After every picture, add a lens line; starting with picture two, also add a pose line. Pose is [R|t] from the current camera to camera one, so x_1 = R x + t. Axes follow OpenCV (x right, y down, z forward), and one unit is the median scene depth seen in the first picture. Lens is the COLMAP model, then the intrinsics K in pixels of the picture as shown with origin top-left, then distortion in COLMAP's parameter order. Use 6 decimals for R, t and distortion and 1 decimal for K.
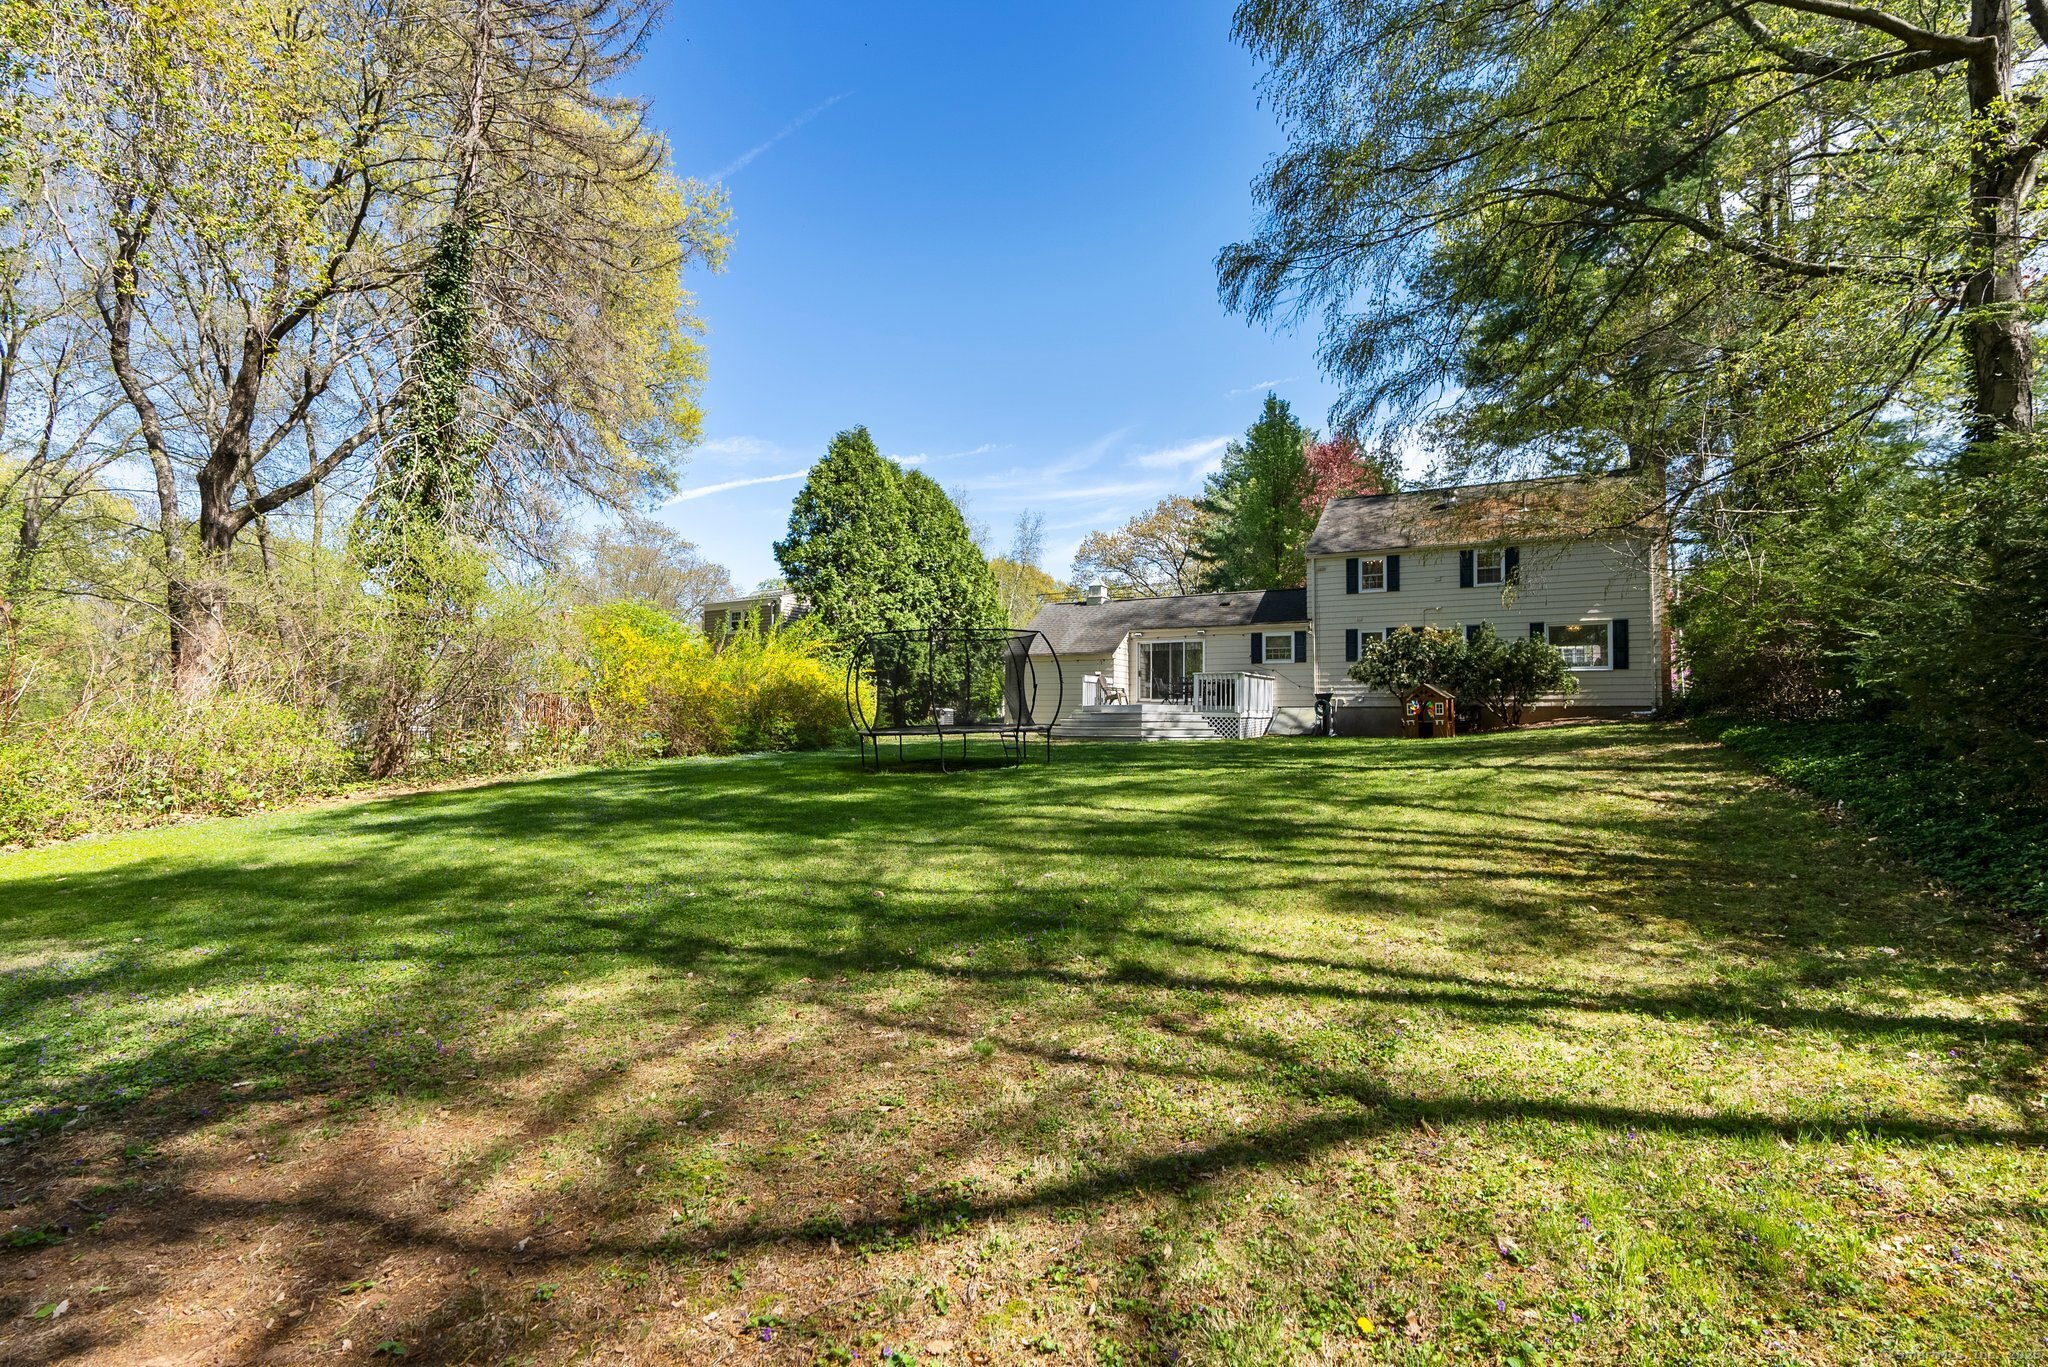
lens RADIAL K [[921.0, 0, 1024.0], [0, 921.0, 692.2], [0, 0, 1]] dist [0.000555, 0.000018]
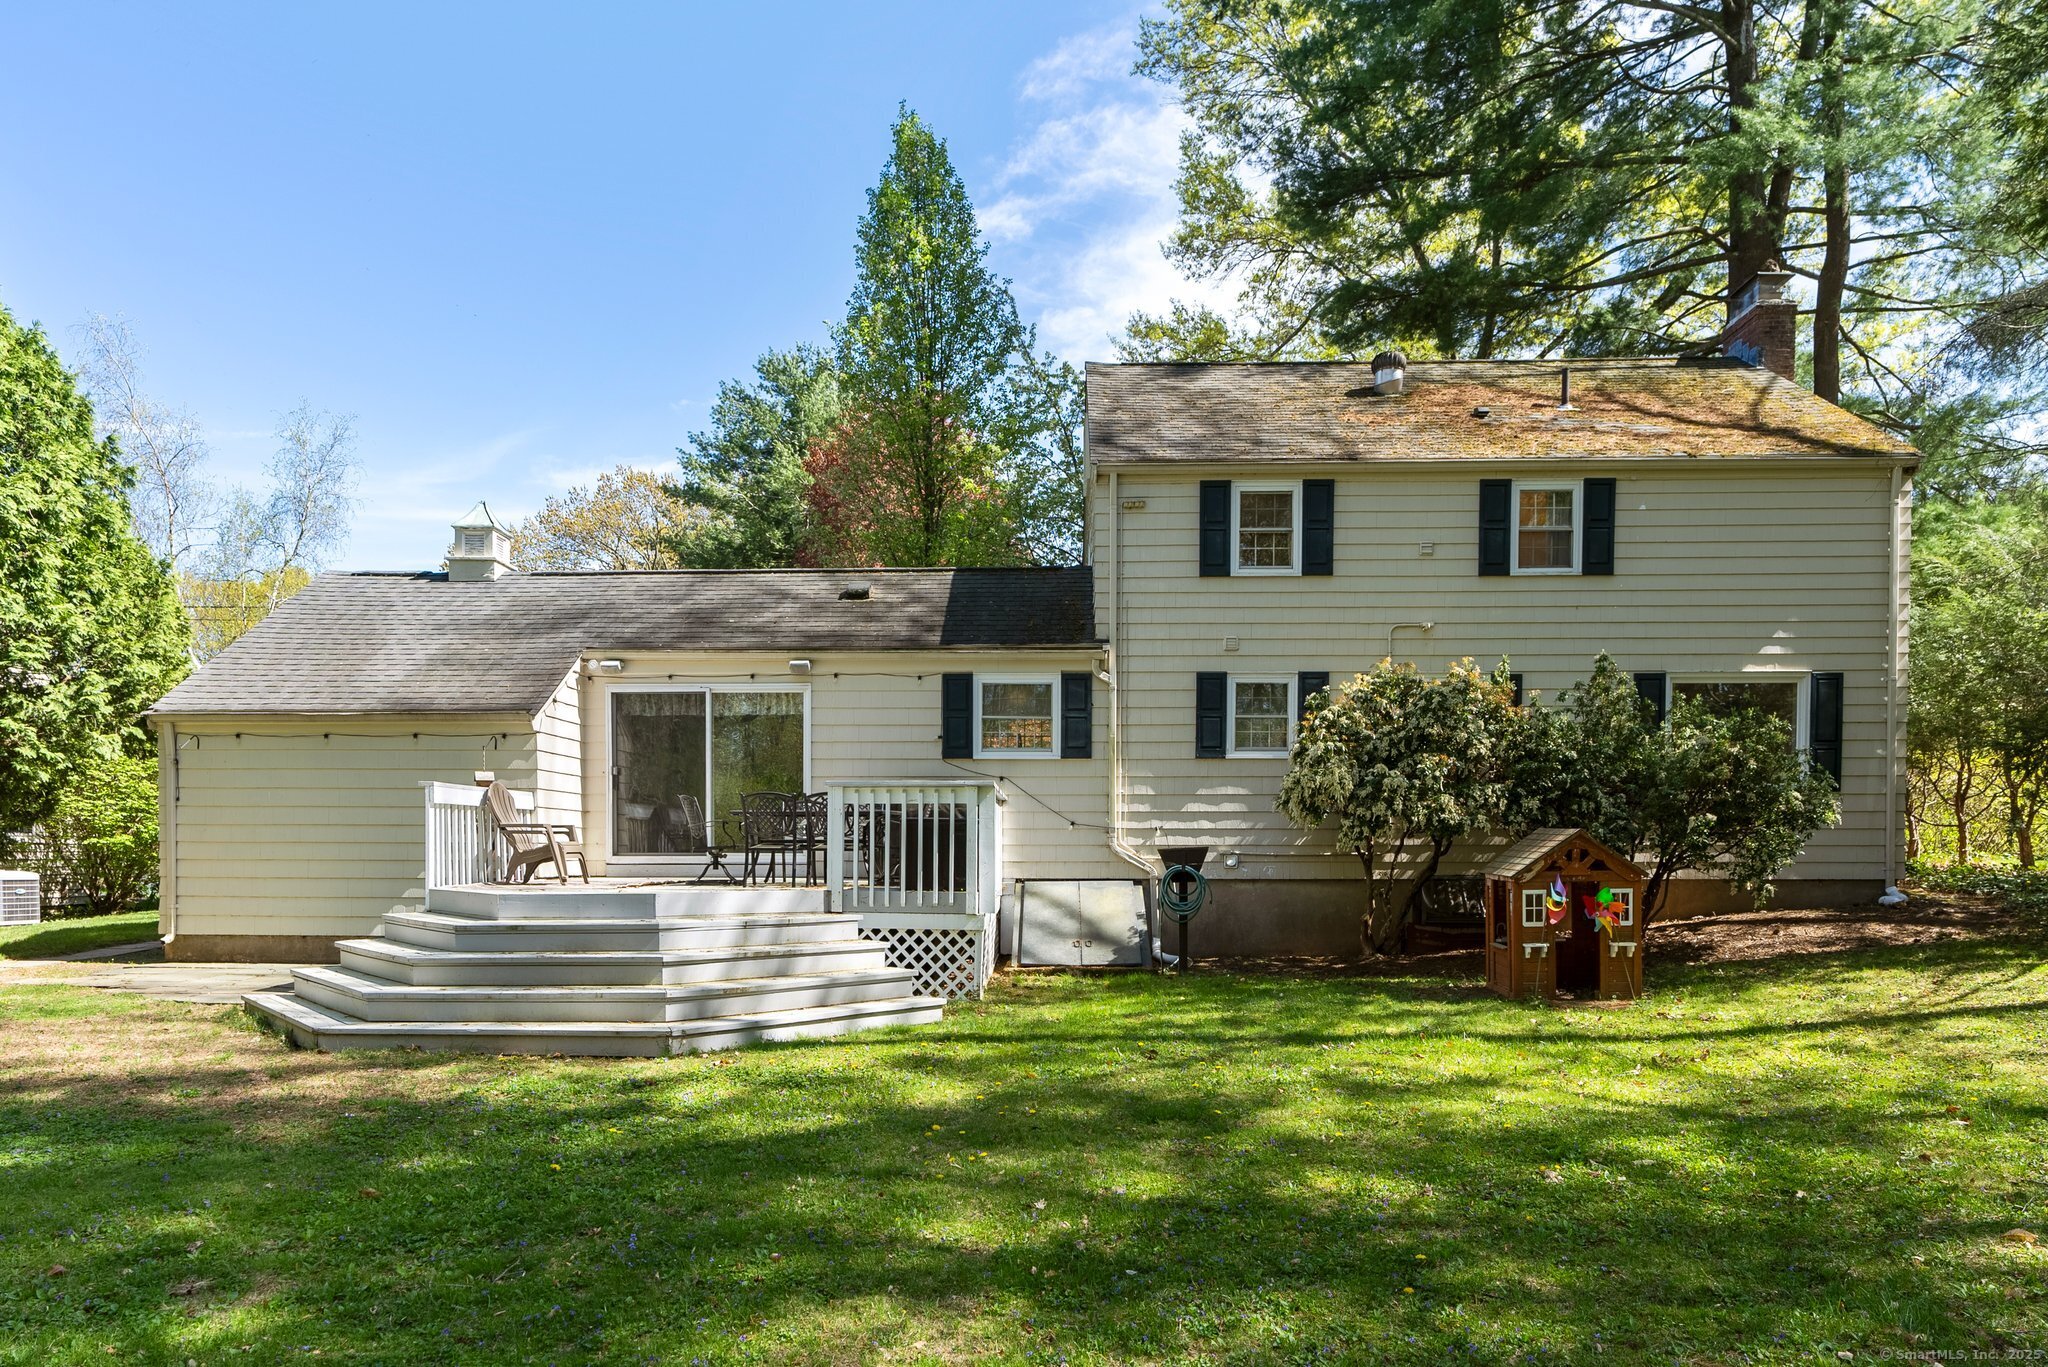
lens RADIAL K [[1507.4, 0, 1080.9], [0, 1507.4, 850.3], [0, 0, 1]] dist [0.027520, 0.000206]
pose [[0.898335, -0.001852, 0.439308, 0.038434], [-0.009677, 0.999665, 0.024003, -0.010071], [-0.439205, -0.025814, 0.898016, 0.472416]]
